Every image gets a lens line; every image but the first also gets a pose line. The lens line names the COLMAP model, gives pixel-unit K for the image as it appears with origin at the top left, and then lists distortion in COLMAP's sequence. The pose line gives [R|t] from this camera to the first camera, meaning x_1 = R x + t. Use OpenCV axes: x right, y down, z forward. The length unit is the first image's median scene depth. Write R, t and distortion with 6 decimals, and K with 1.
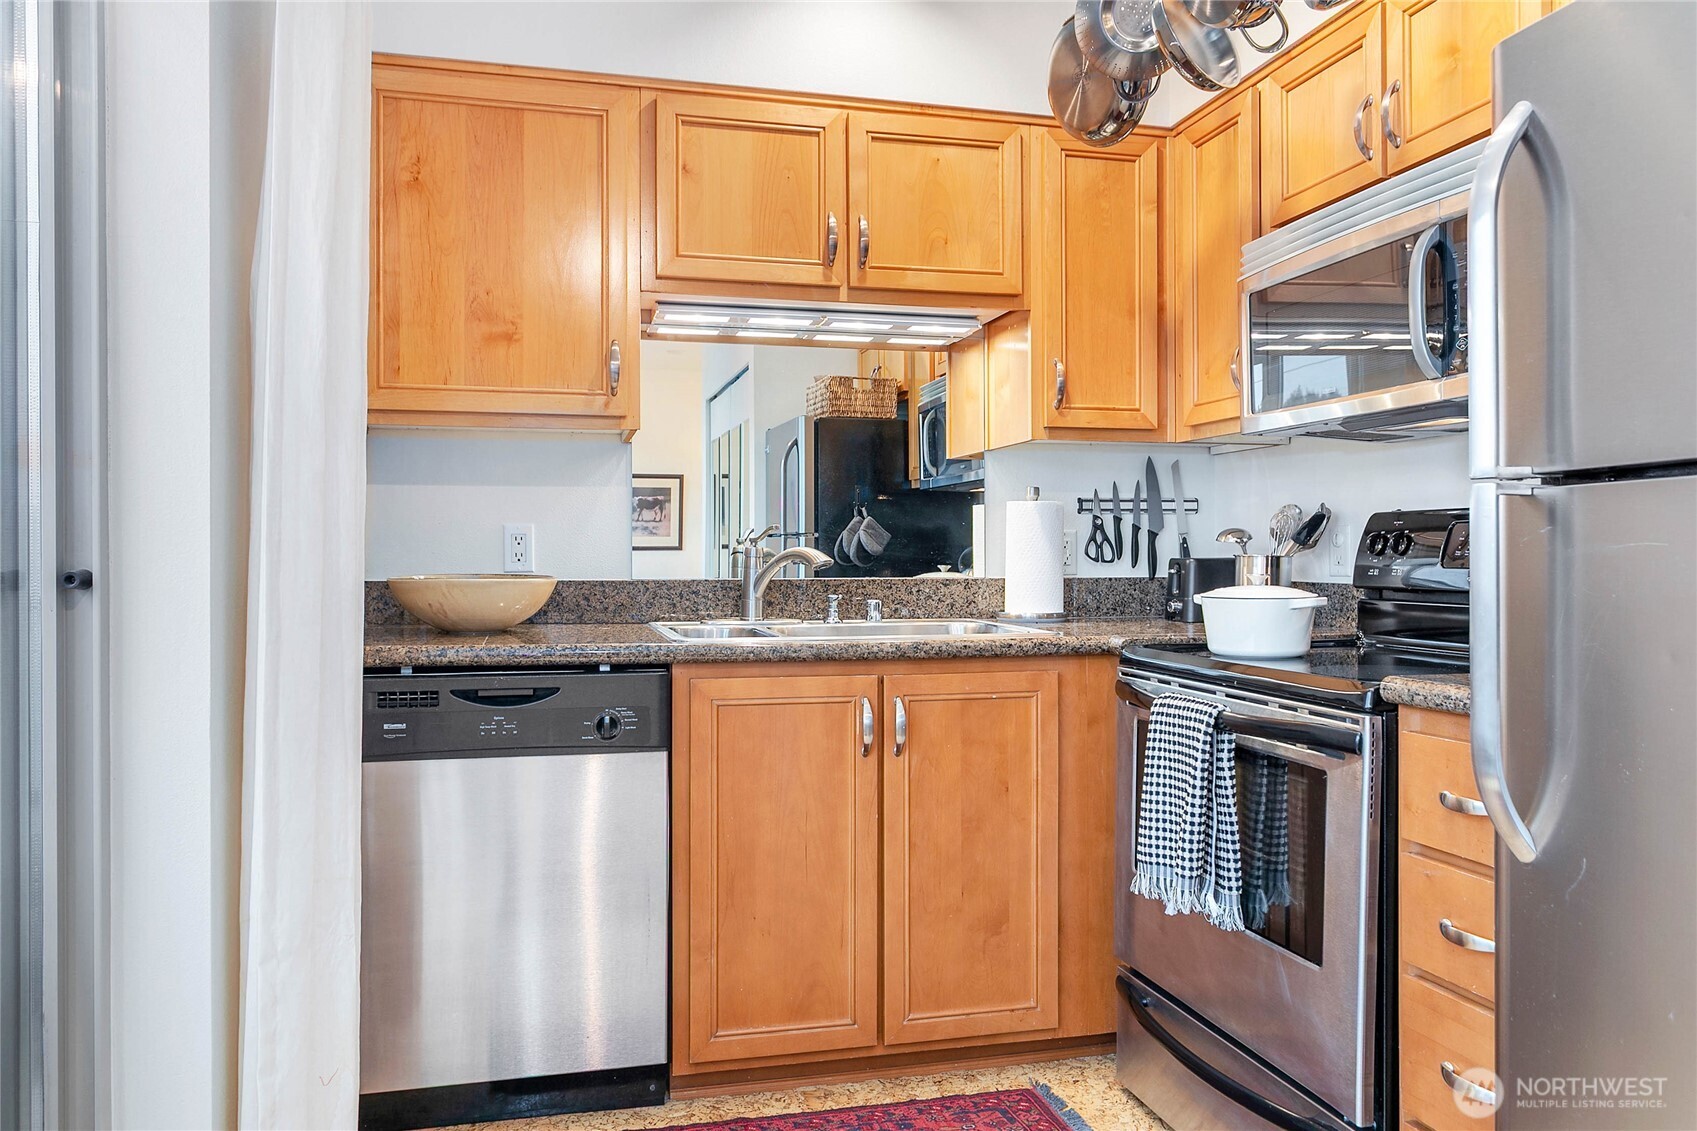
lens RADIAL K [[1244.6, 0, 847.6], [0, 1244.6, 552.2], [0, 0, 1]] dist [-0.000257, 0.015328]
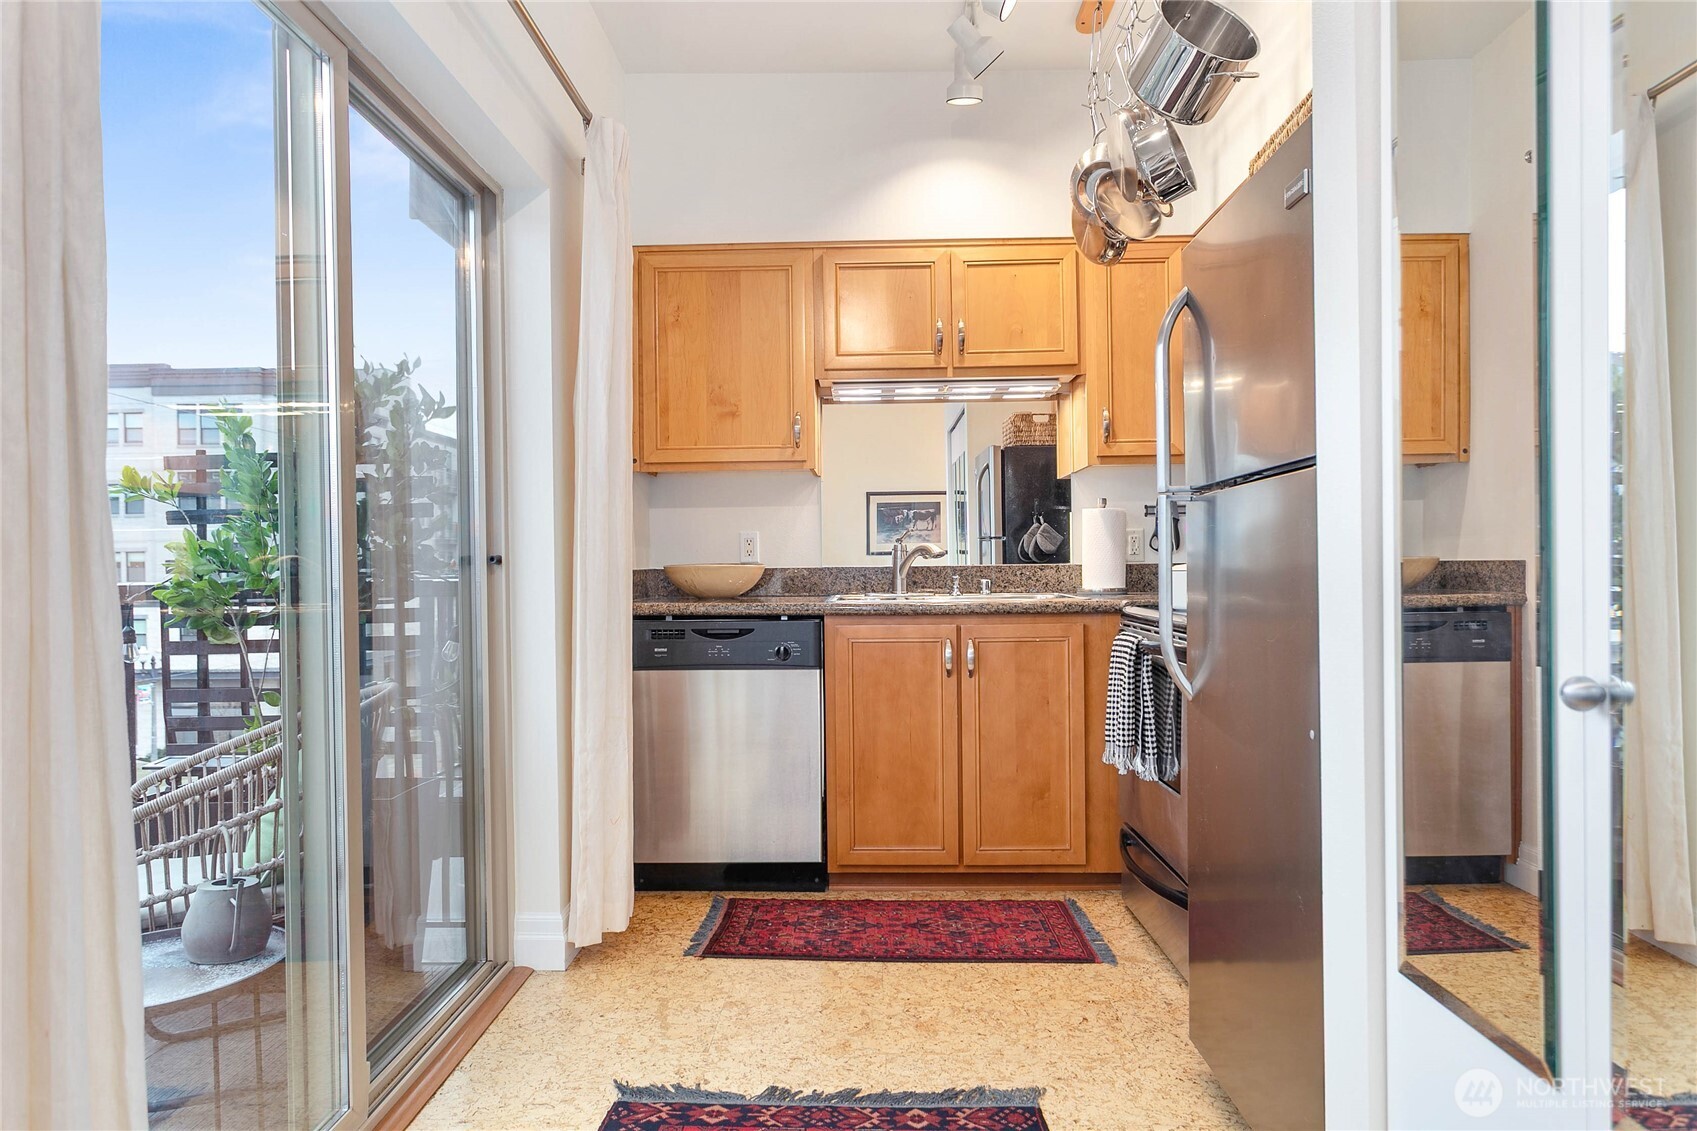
lens RADIAL K [[1244.6, 0, 849.4], [0, 1244.6, 579.9], [0, 0, 1]] dist [-0.000257, 0.015328]
pose [[0.959638, -0.008209, -0.281117, 0.324888], [0.011554, 0.999881, 0.010243, 0.025886], [0.280999, -0.013077, 0.959619, -0.504050]]
